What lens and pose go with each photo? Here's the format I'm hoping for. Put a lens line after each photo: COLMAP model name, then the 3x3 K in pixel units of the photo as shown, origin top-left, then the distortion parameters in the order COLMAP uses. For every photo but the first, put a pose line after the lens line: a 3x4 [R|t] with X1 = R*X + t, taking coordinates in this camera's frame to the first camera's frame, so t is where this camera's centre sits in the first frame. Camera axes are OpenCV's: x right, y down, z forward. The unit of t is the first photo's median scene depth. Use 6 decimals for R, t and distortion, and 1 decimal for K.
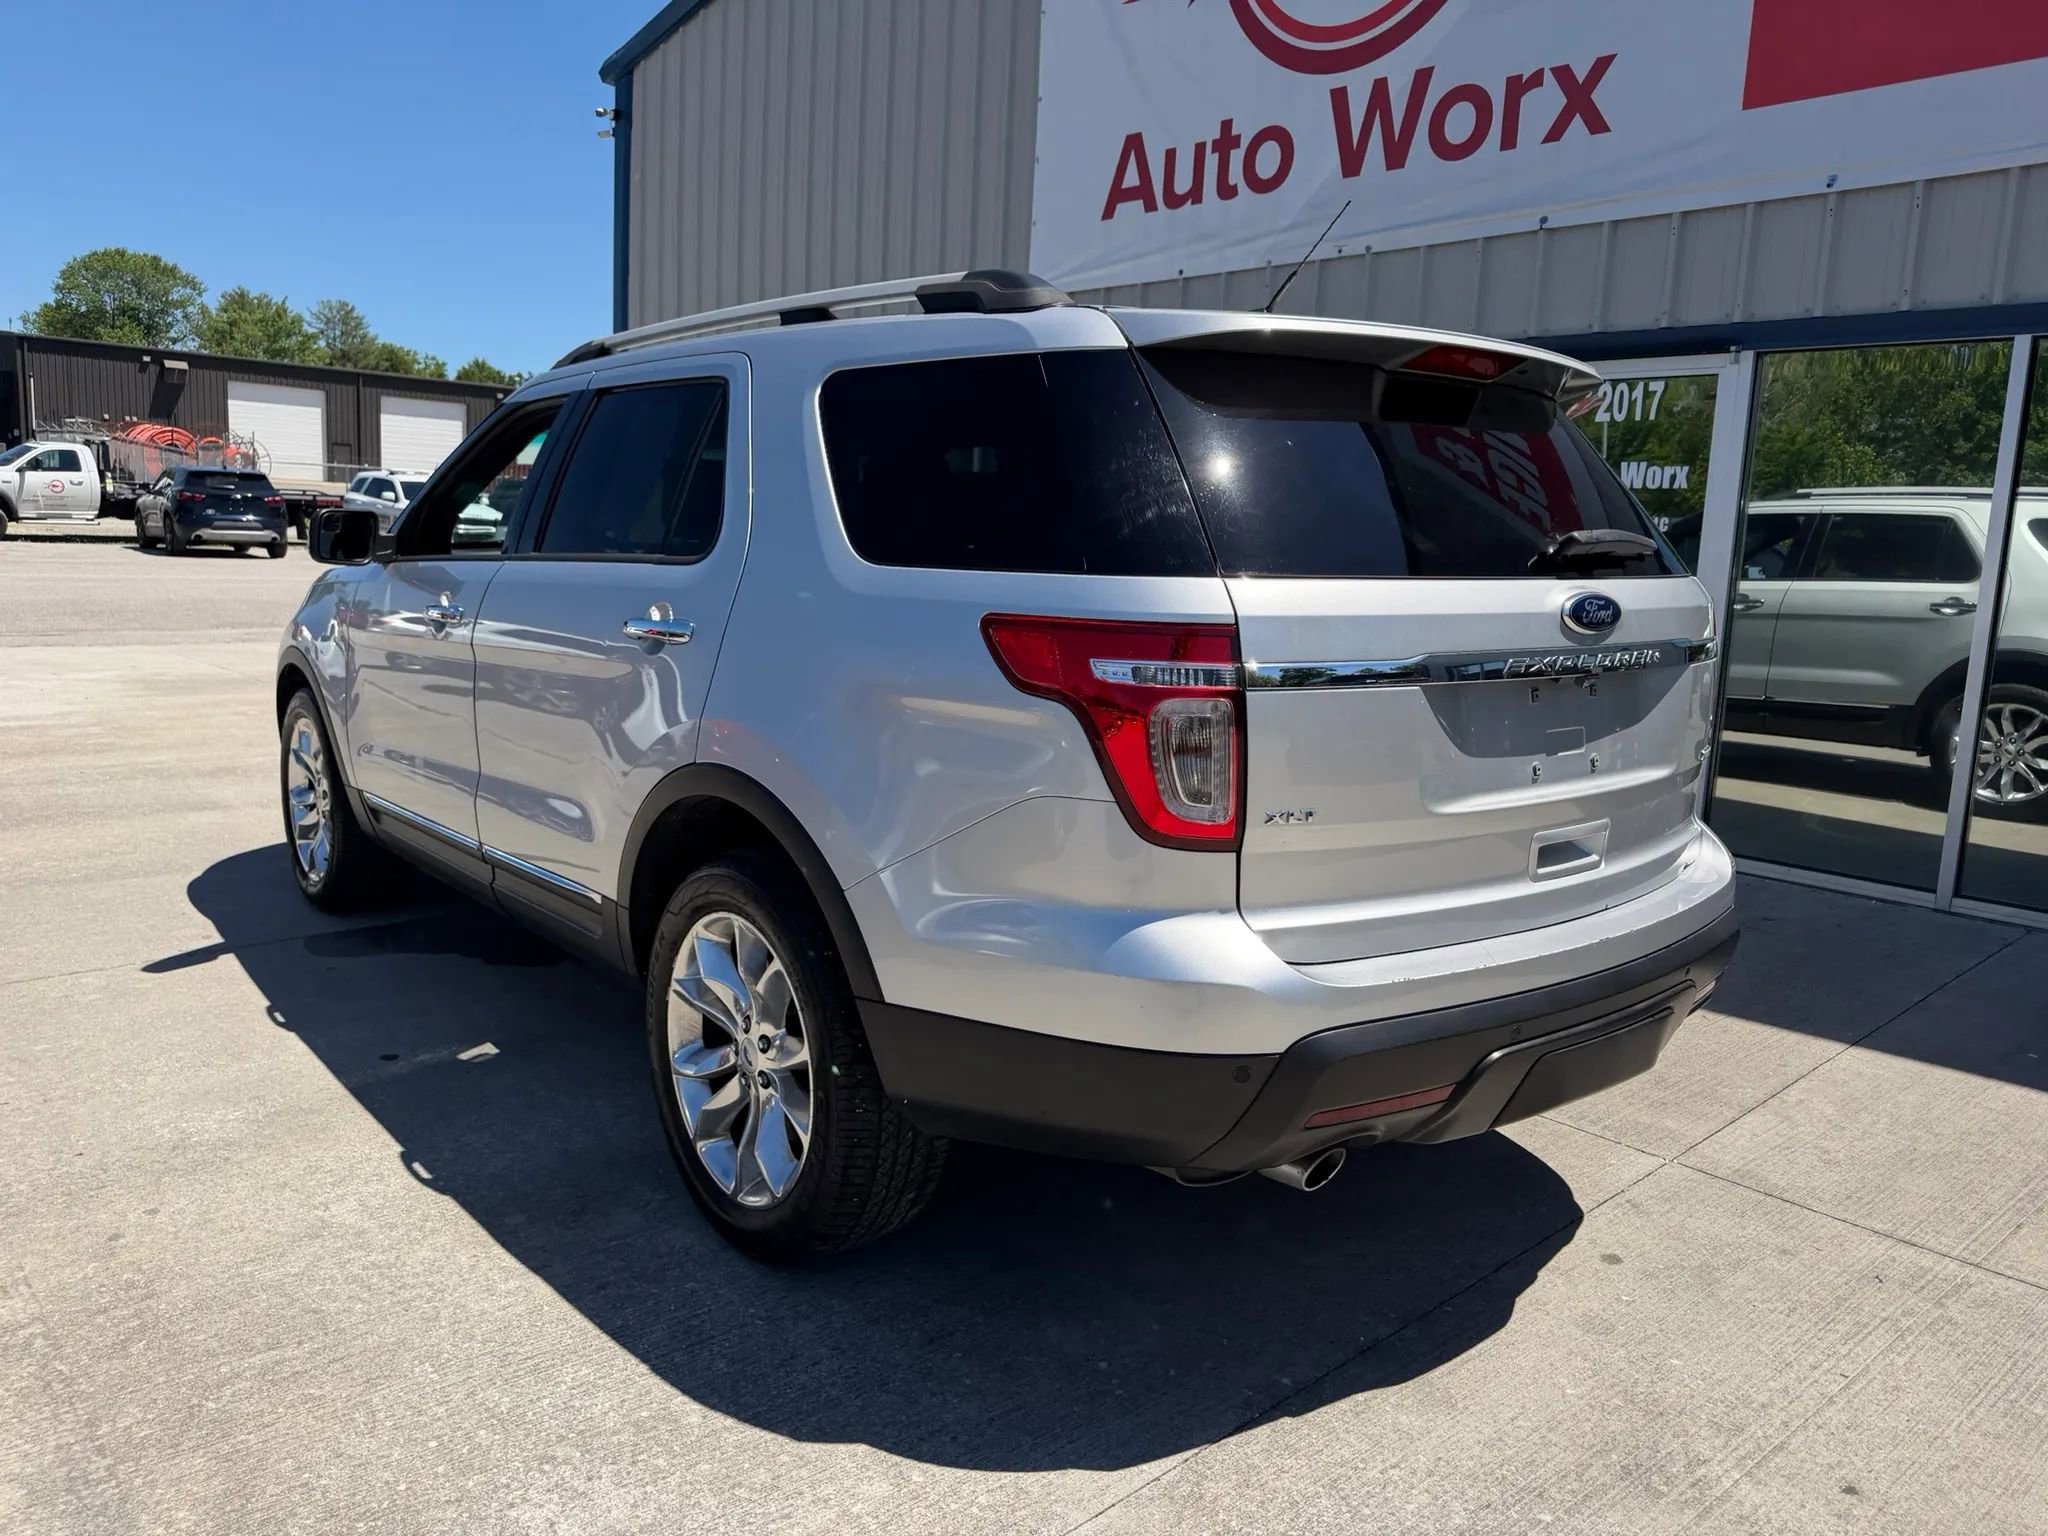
lens RADIAL K [[1465.8, 0, 1059.4], [0, 1465.8, 759.5], [0, 0, 1]] dist [0.009812, -0.015552]
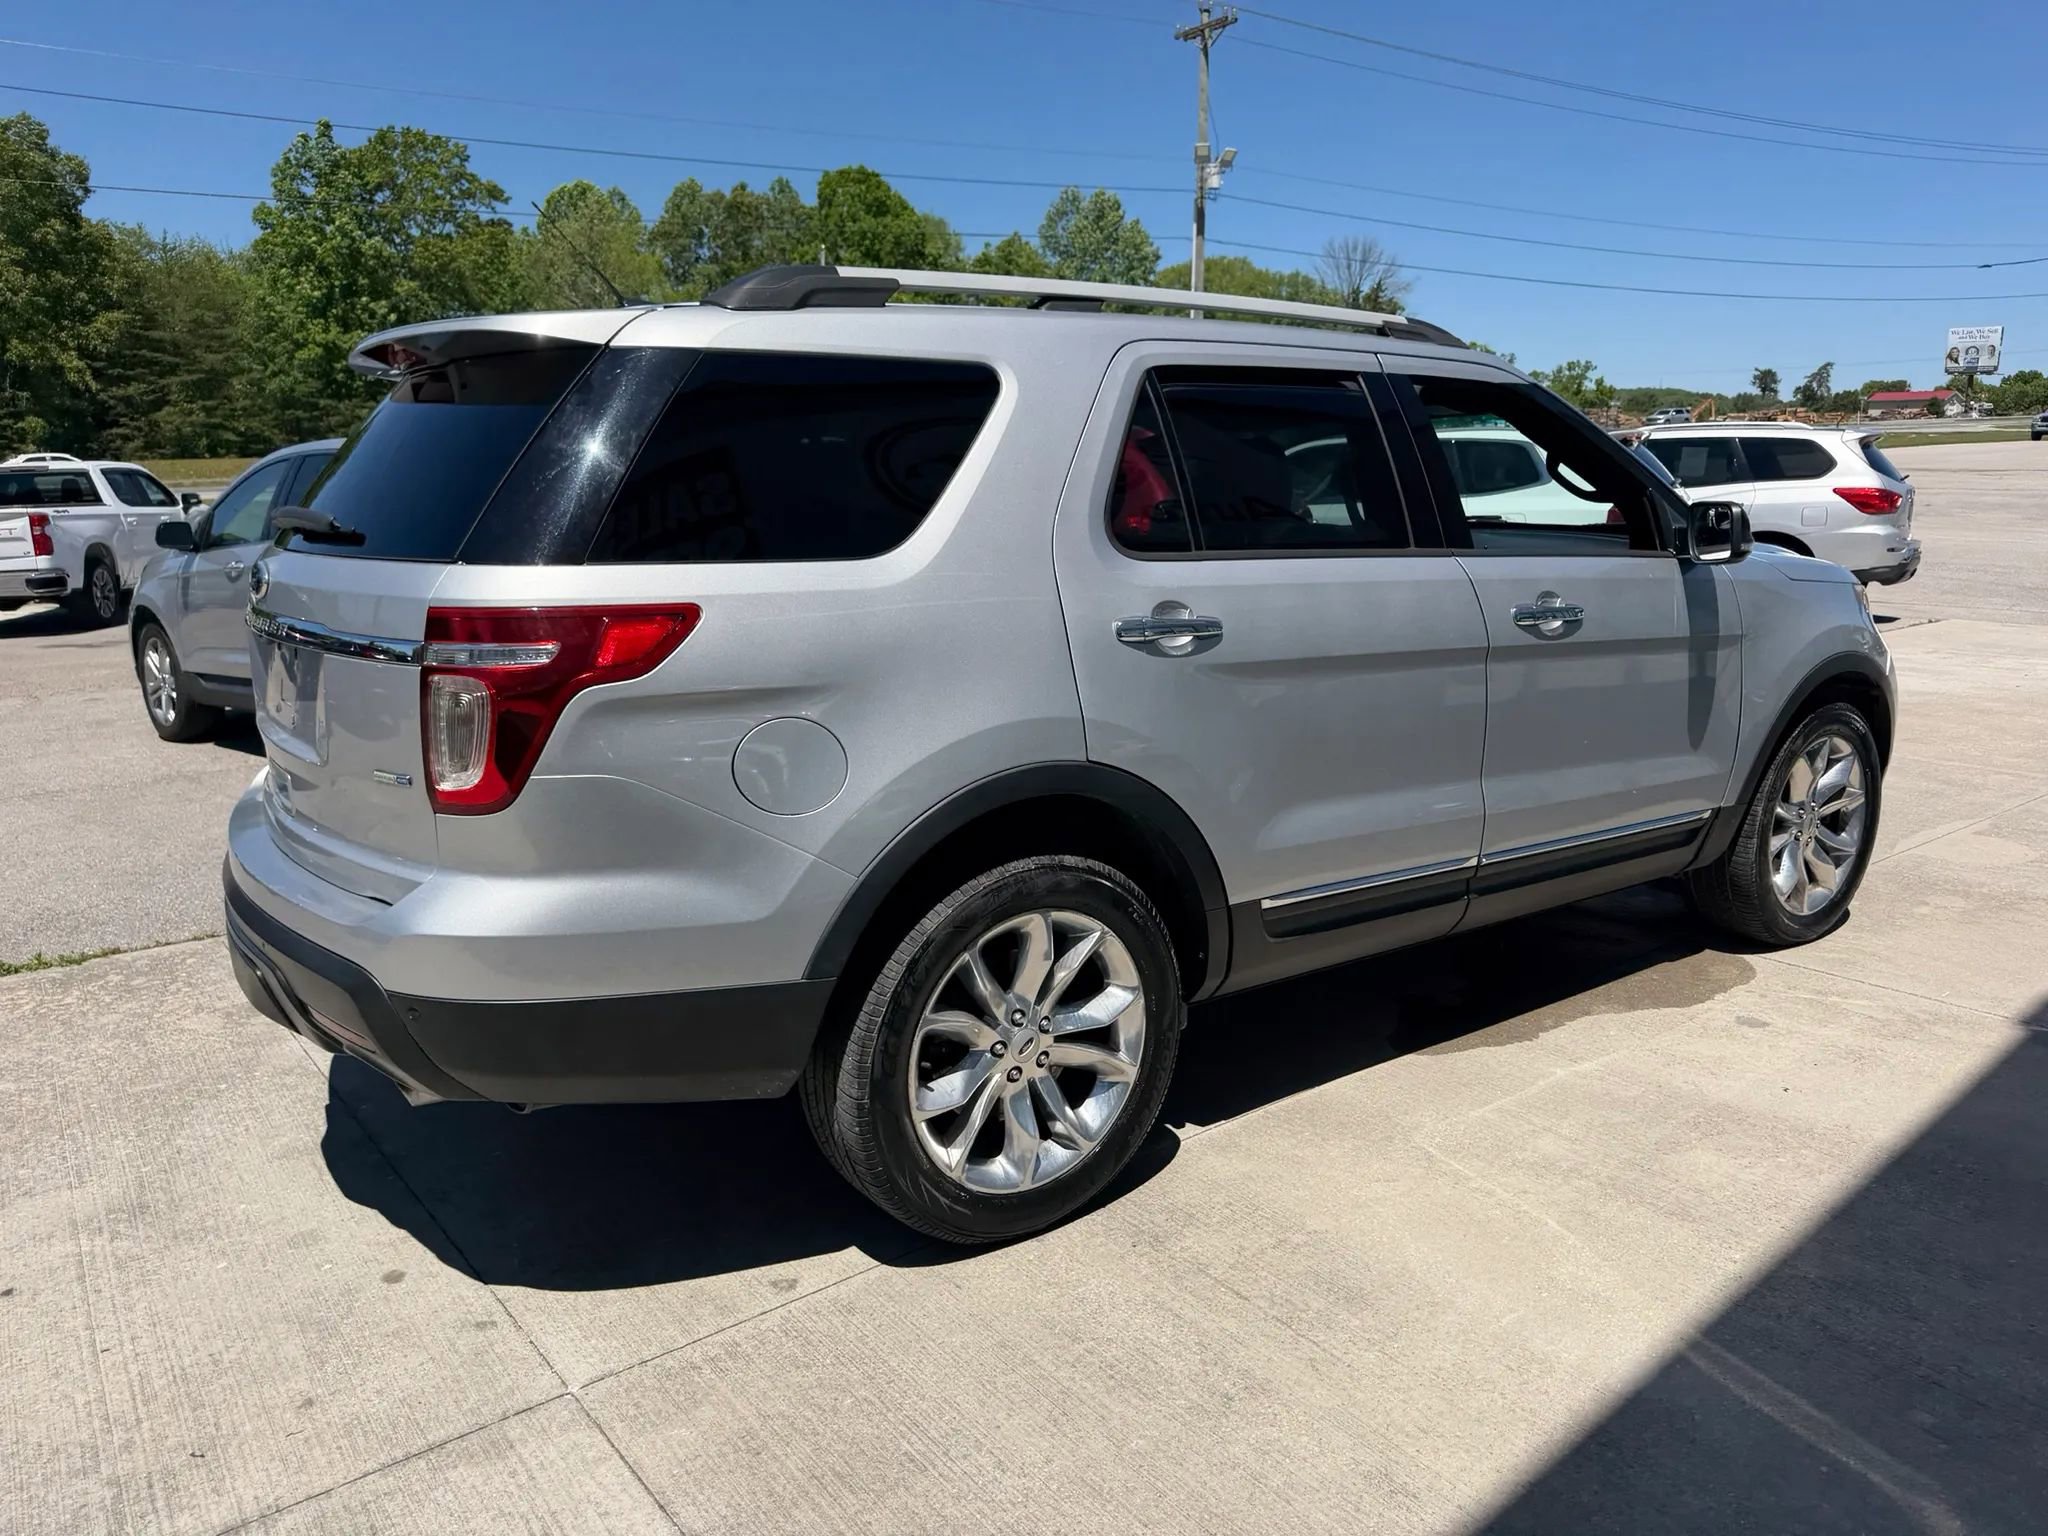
lens RADIAL K [[1453.3, 0, 1029.7], [0, 1453.3, 767.1], [0, 0, 1]] dist [0.013373, -0.019390]
pose [[-0.094295, 0.168053, -0.981258, 0.926063], [-0.150021, 0.971995, 0.180883, -0.163611], [0.984176, 0.164266, -0.066443, 1.084316]]
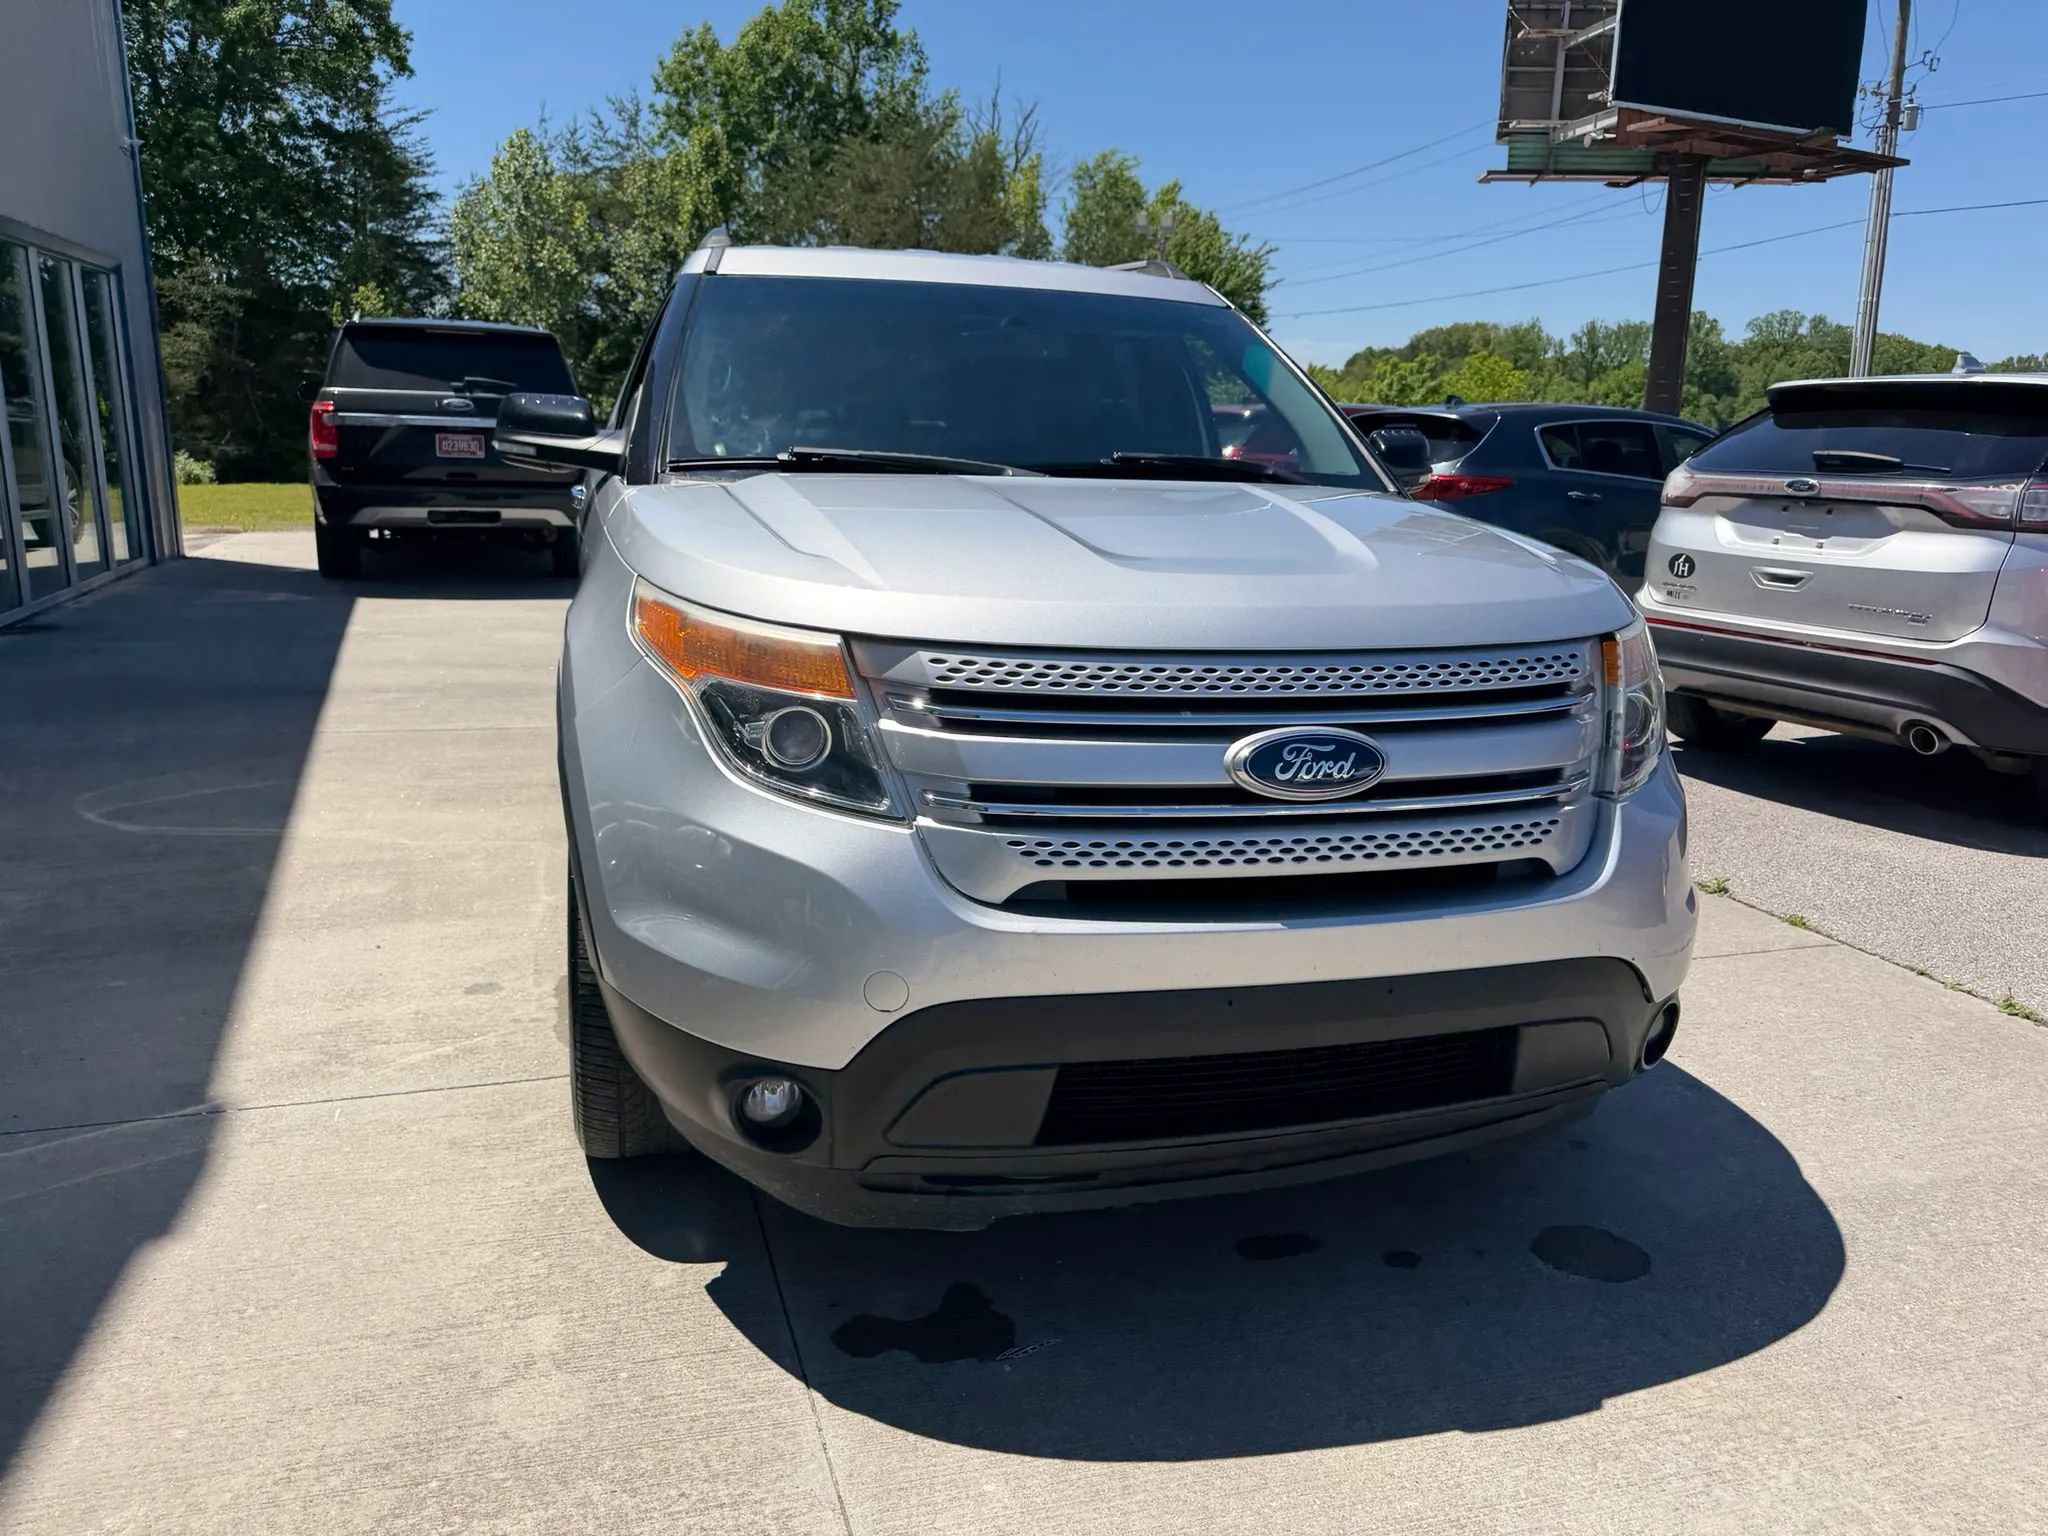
lens RADIAL K [[1453.3, 0, 1034.1], [0, 1453.3, 754.8], [0, 0, 1]] dist [0.013373, -0.019390]
pose [[-0.905912, -0.157522, 0.393078, -0.729540], [0.001621, 0.926943, 0.375198, -0.353181], [-0.423463, 0.340534, -0.839473, 2.104140]]
